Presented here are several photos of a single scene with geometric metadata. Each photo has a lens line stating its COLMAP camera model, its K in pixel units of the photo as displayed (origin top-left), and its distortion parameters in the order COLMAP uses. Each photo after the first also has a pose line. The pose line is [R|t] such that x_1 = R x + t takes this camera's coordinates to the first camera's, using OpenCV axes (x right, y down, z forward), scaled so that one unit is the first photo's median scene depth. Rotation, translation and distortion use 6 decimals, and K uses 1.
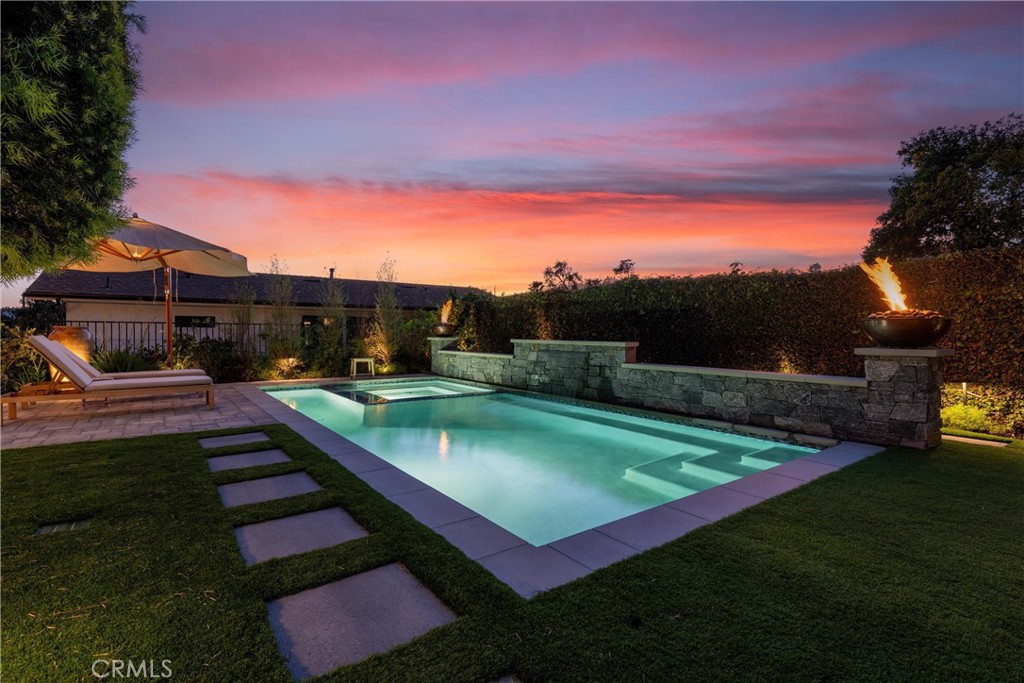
lens RADIAL K [[483.9, 0, 516.0], [0, 483.9, 339.0], [0, 0, 1]] dist [-0.000865, -0.001666]
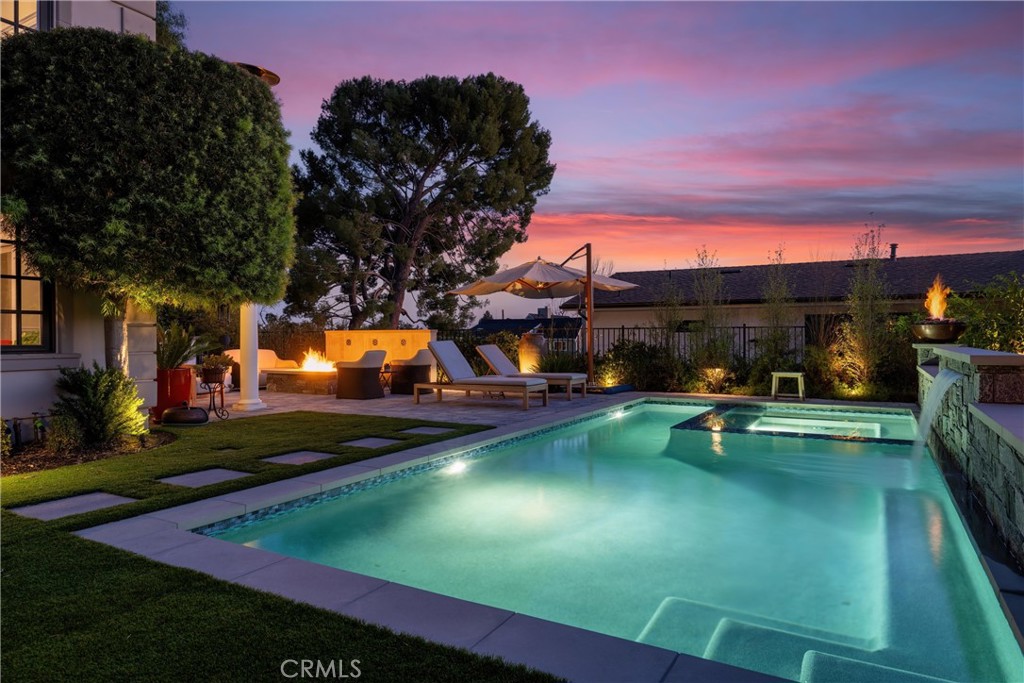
lens RADIAL K [[622.0, 0, 508.7], [0, 622.0, 338.4], [0, 0, 1]] dist [0.001848, -0.003690]
pose [[0.407287, -0.003866, -0.913292, 0.348988], [-0.006603, 0.999952, -0.007178, -0.001534], [0.913276, 0.008954, 0.407242, 0.235732]]
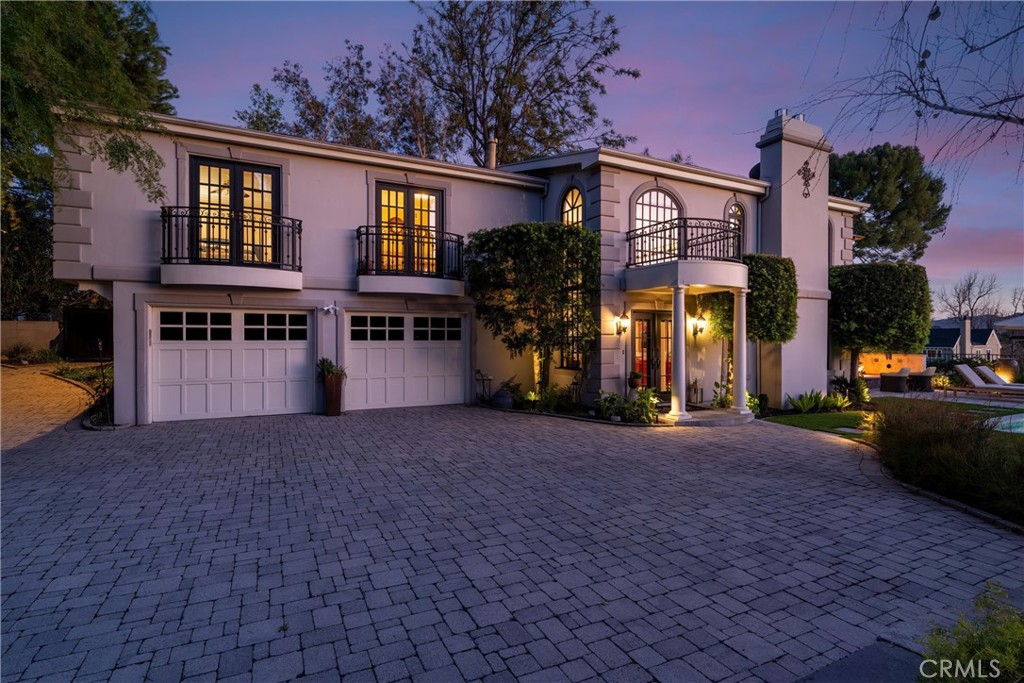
lens RADIAL K [[483.9, 0, 514.4], [0, 483.9, 340.8], [0, 0, 1]] dist [-0.000865, -0.001666]
pose [[-0.167857, 0.000800, -0.985811, 1.006113], [-0.018105, 0.999829, 0.003894, -0.052461], [0.985645, 0.018502, -0.167813, -0.480166]]
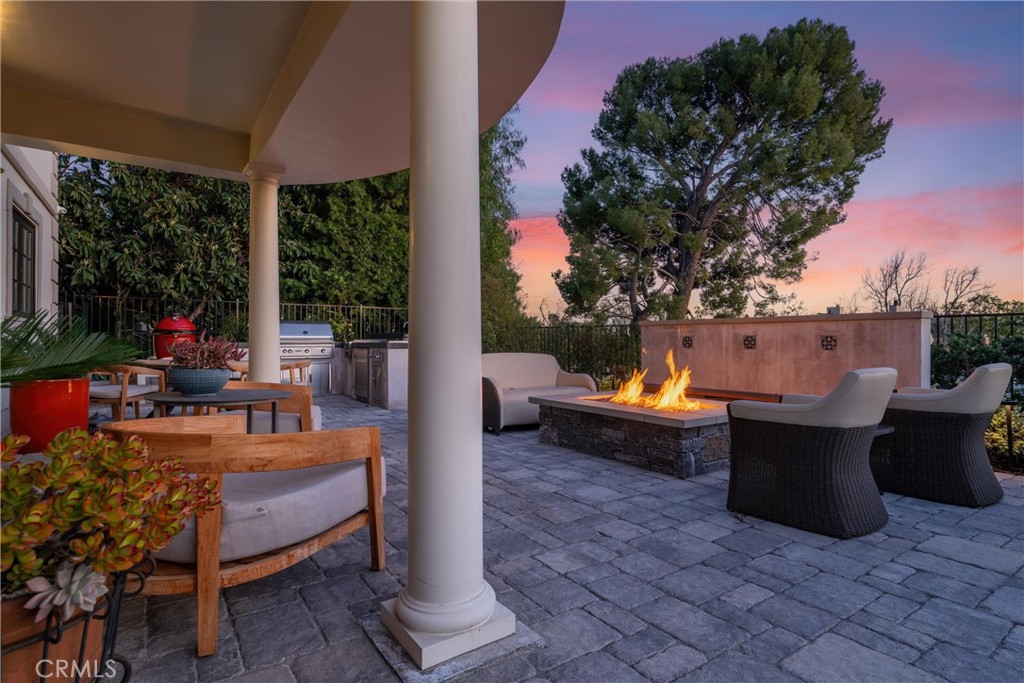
lens RADIAL K [[524.8, 0, 513.2], [0, 524.8, 343.2], [0, 0, 1]] dist [-0.001467, 0.000914]
pose [[-0.024003, 0.003009, -0.999707, -0.386671], [-0.012593, 0.999915, 0.003312, 0.001458], [0.999633, 0.012668, -0.023963, 0.281668]]
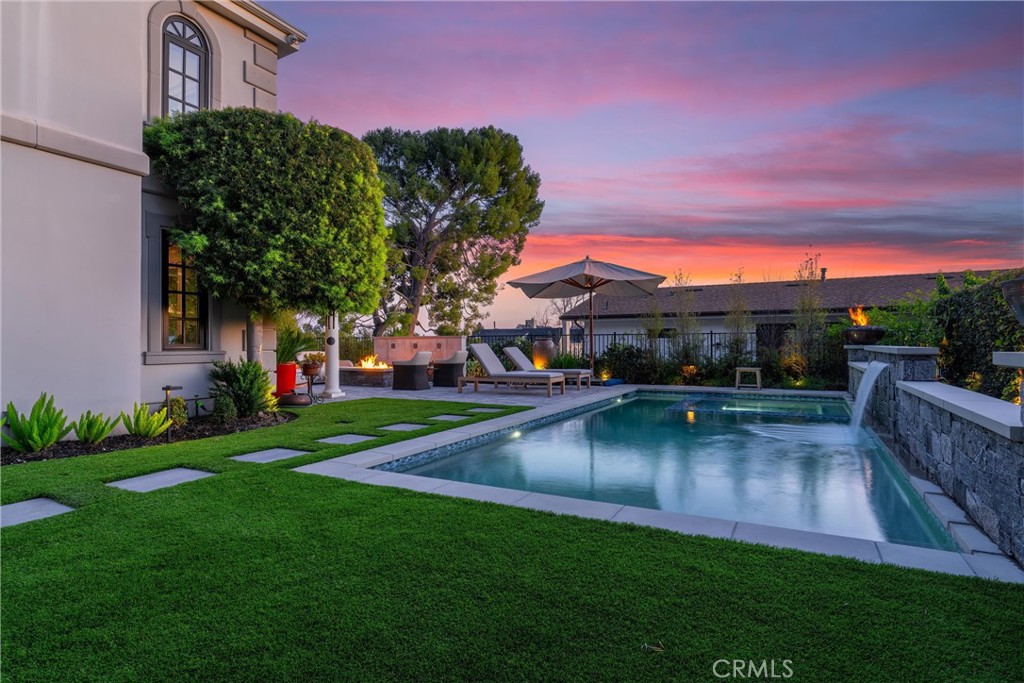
lens RADIAL K [[524.8, 0, 509.3], [0, 524.8, 341.0], [0, 0, 1]] dist [-0.001467, 0.000914]
pose [[0.430024, -0.012075, -0.902737, 0.384806], [-0.006197, 0.999848, -0.016325, 0.007028], [0.902796, 0.012614, 0.429884, 0.146839]]
